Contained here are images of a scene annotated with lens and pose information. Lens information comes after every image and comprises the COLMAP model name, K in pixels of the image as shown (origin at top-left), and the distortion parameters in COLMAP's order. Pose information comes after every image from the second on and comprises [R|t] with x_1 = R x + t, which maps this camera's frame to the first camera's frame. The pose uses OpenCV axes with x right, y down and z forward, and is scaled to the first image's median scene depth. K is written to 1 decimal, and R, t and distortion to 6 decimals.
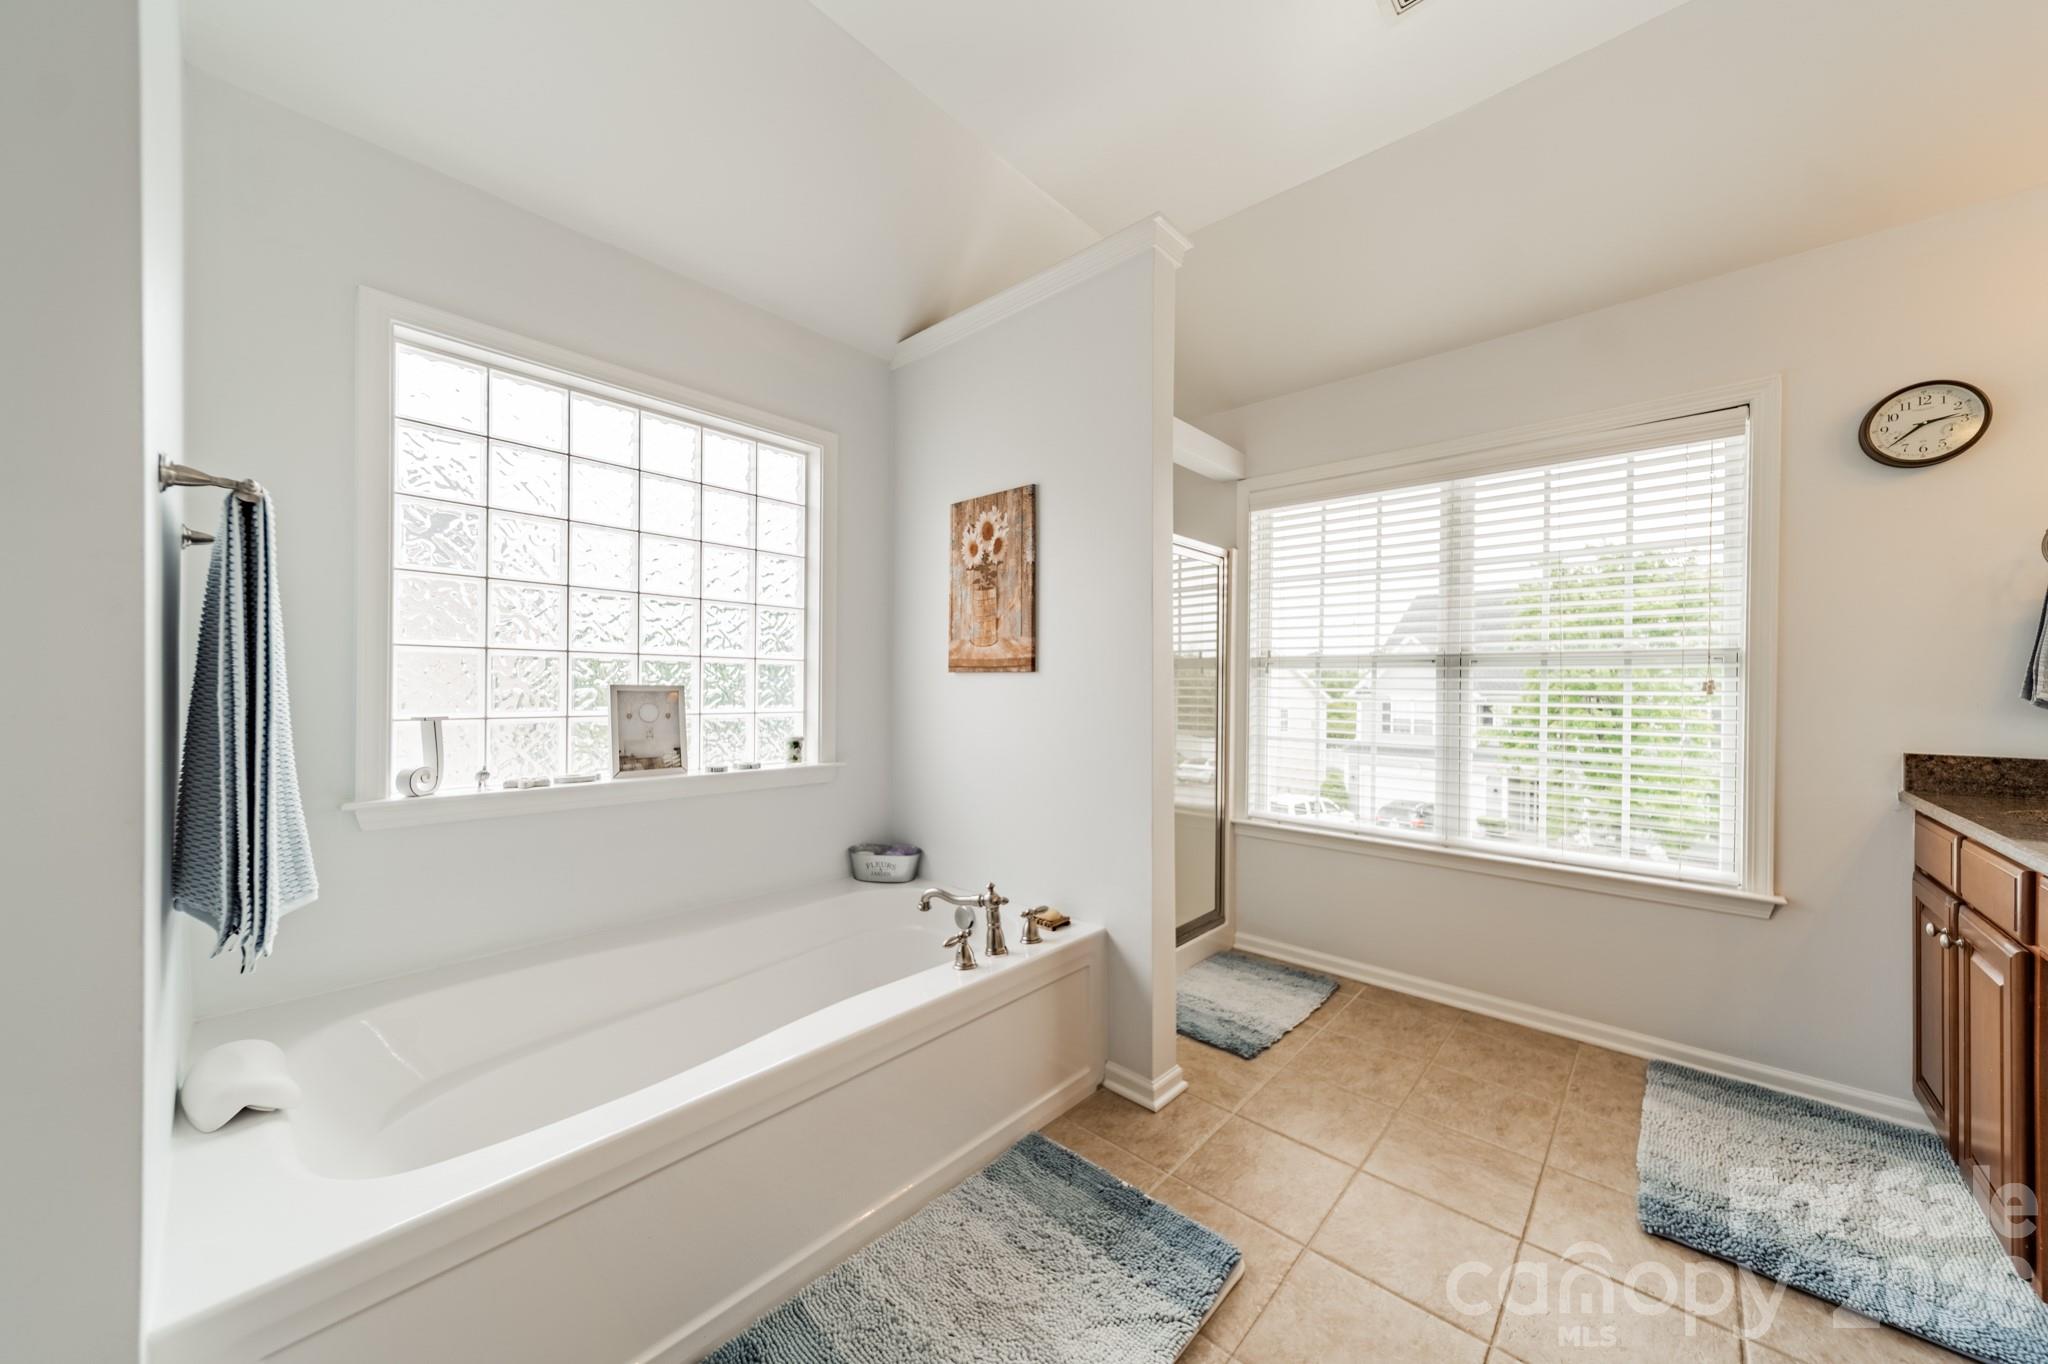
lens RADIAL K [[720.2, 0, 1034.7], [0, 720.2, 688.3], [0, 0, 1]] dist [0.006782, -0.000069]
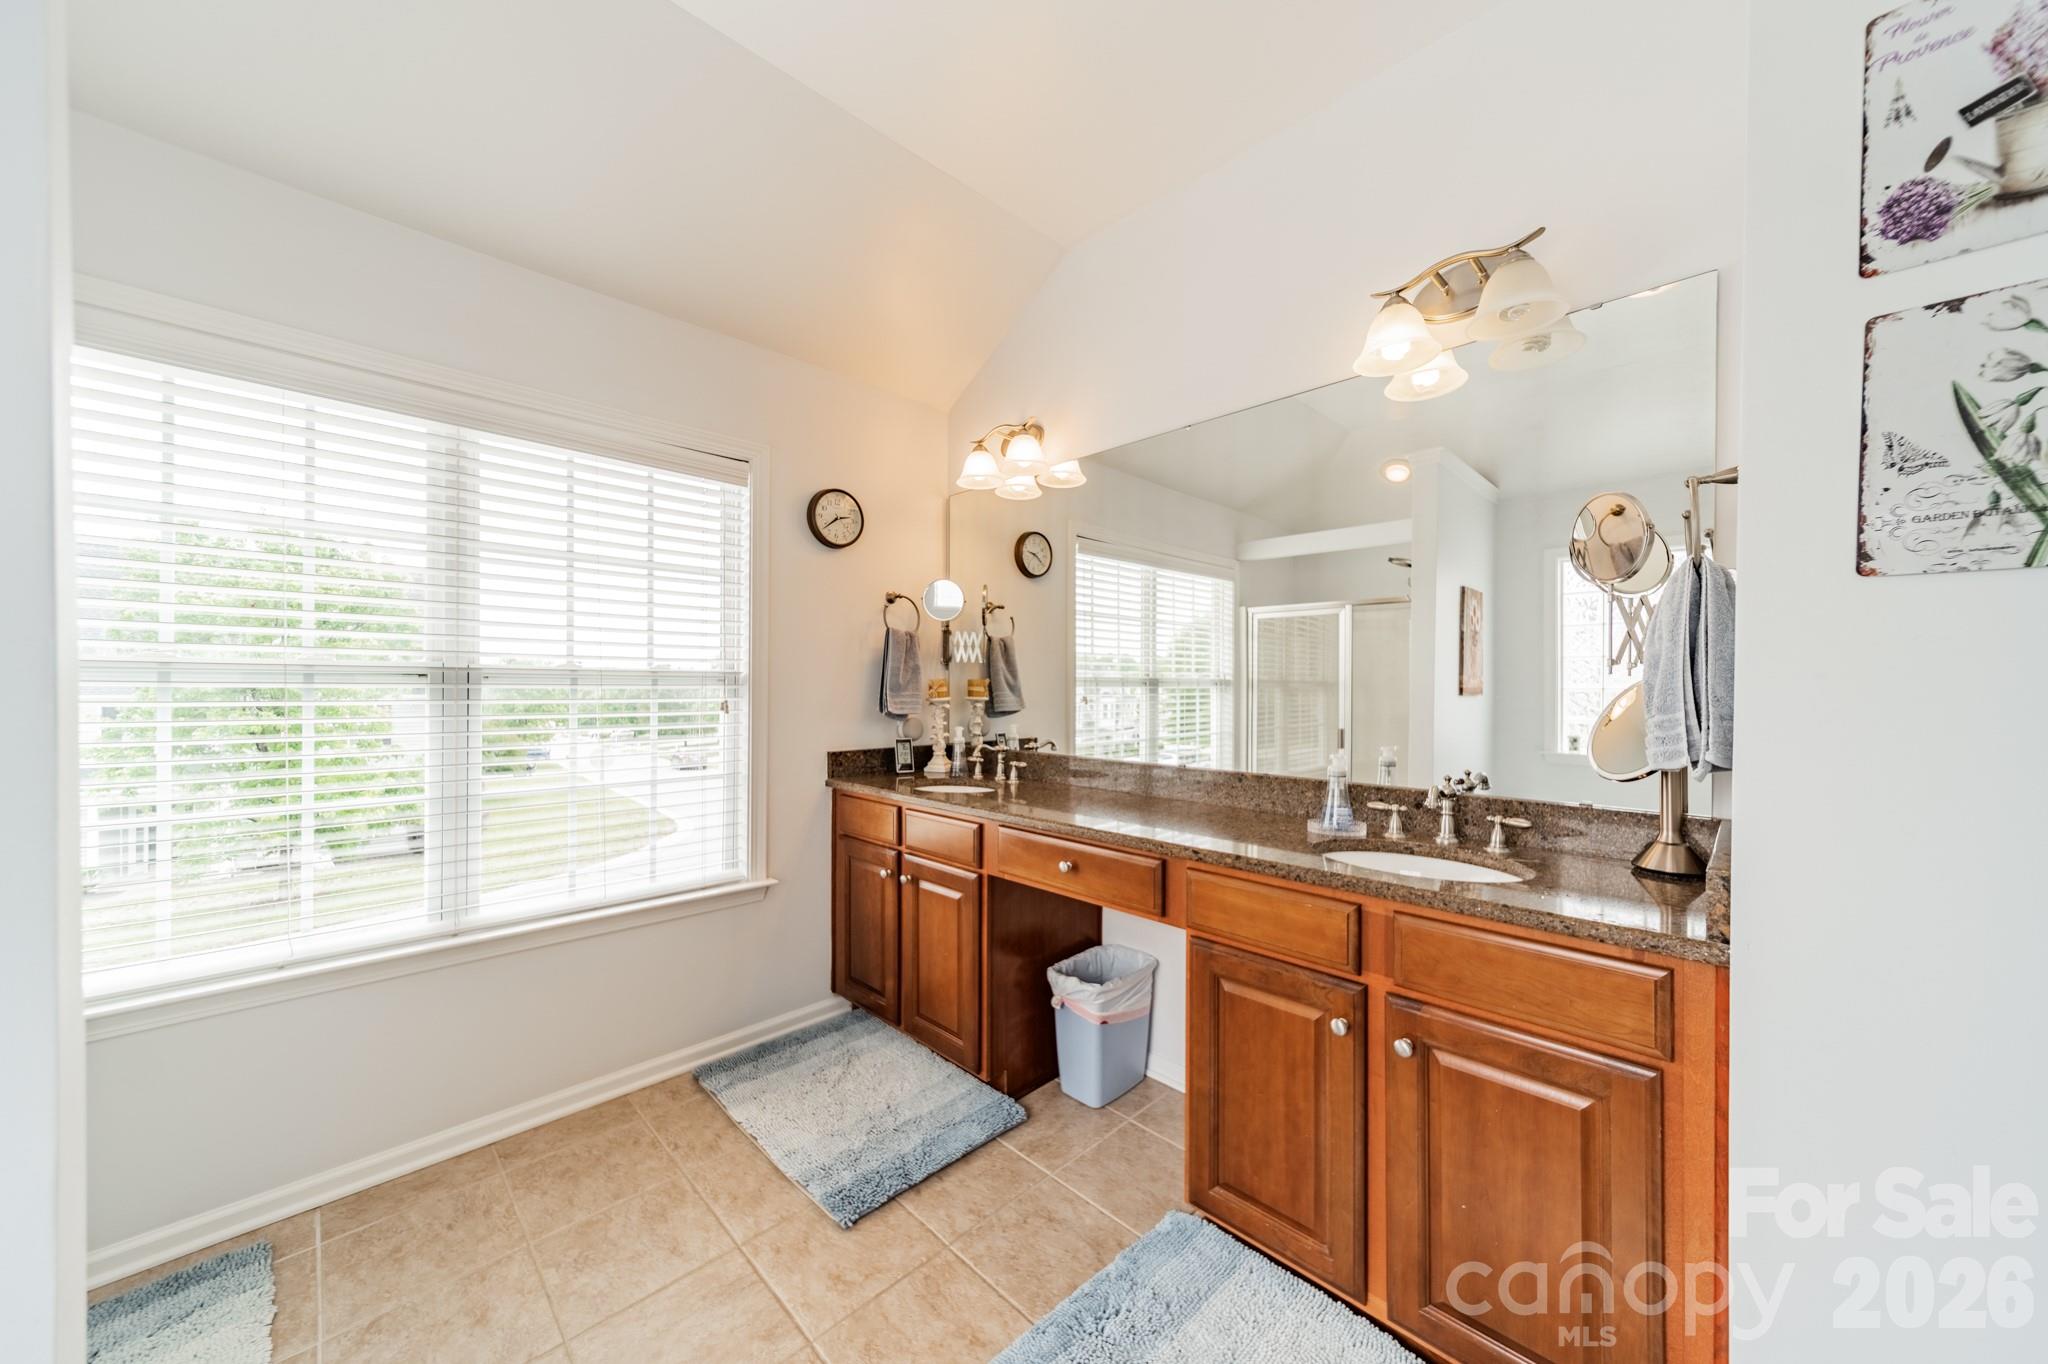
lens RADIAL K [[720.0, 0, 1029.4], [0, 720.0, 688.4], [0, 0, 1]] dist [0.008507, -0.000561]
pose [[0.053473, -0.014051, 0.998470, -0.135978], [-0.001978, 0.999898, 0.014177, -0.044074], [-0.998567, -0.002733, 0.053440, 0.456929]]
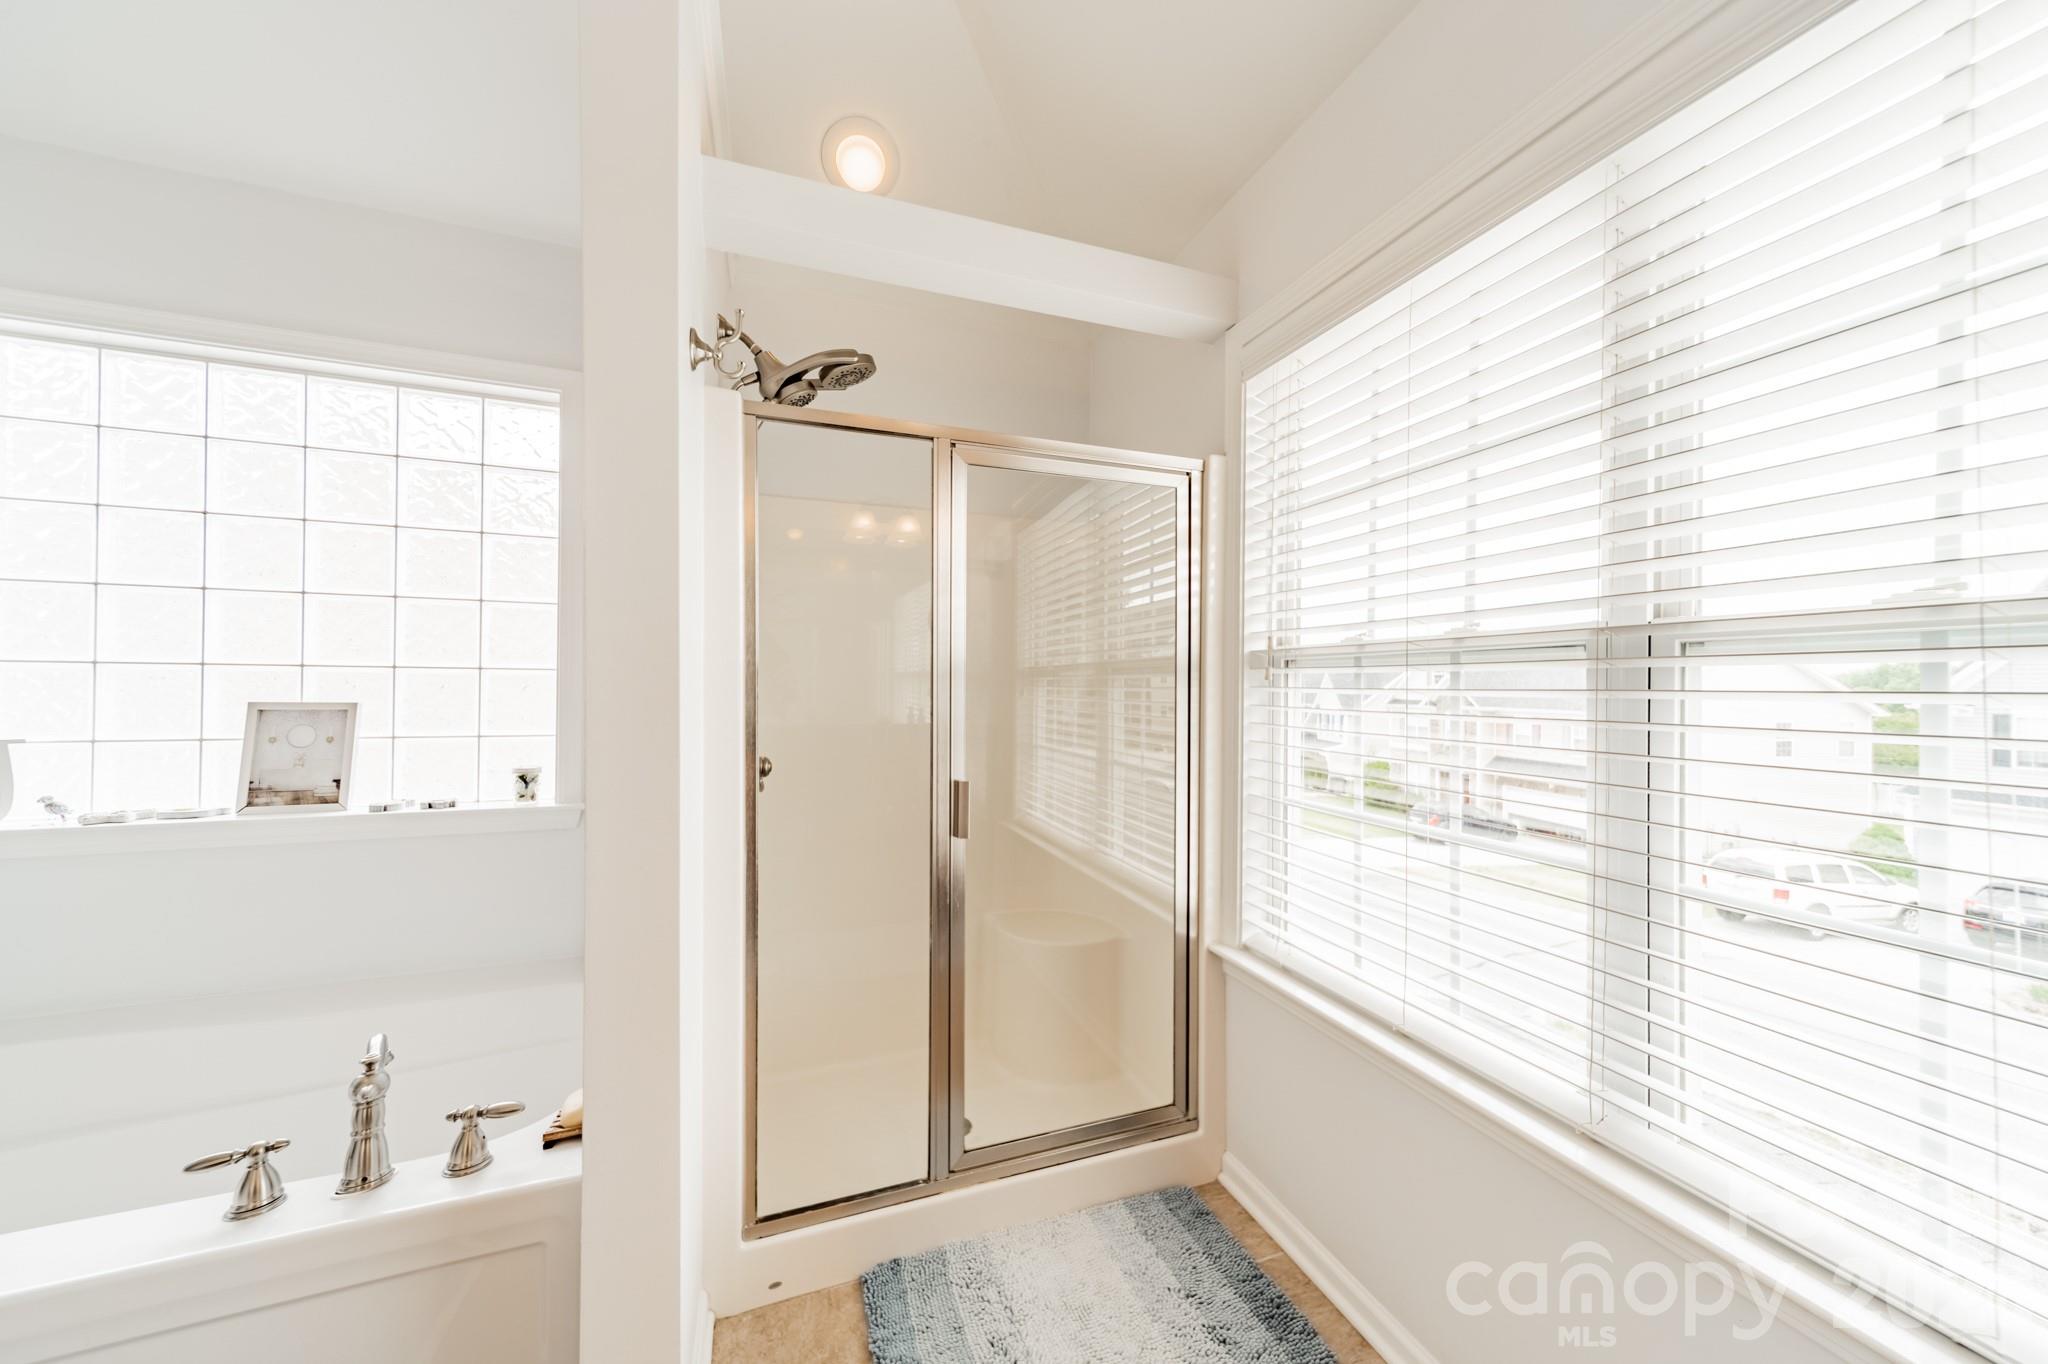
lens RADIAL K [[720.0, 0, 1029.4], [0, 720.0, 688.4], [0, 0, 1]] dist [0.008507, -0.000561]
pose [[0.884161, -0.002771, -0.467175, 0.572997], [-0.000960, 0.999970, -0.007747, -0.014679], [0.467182, 0.007298, 0.884131, 0.623971]]
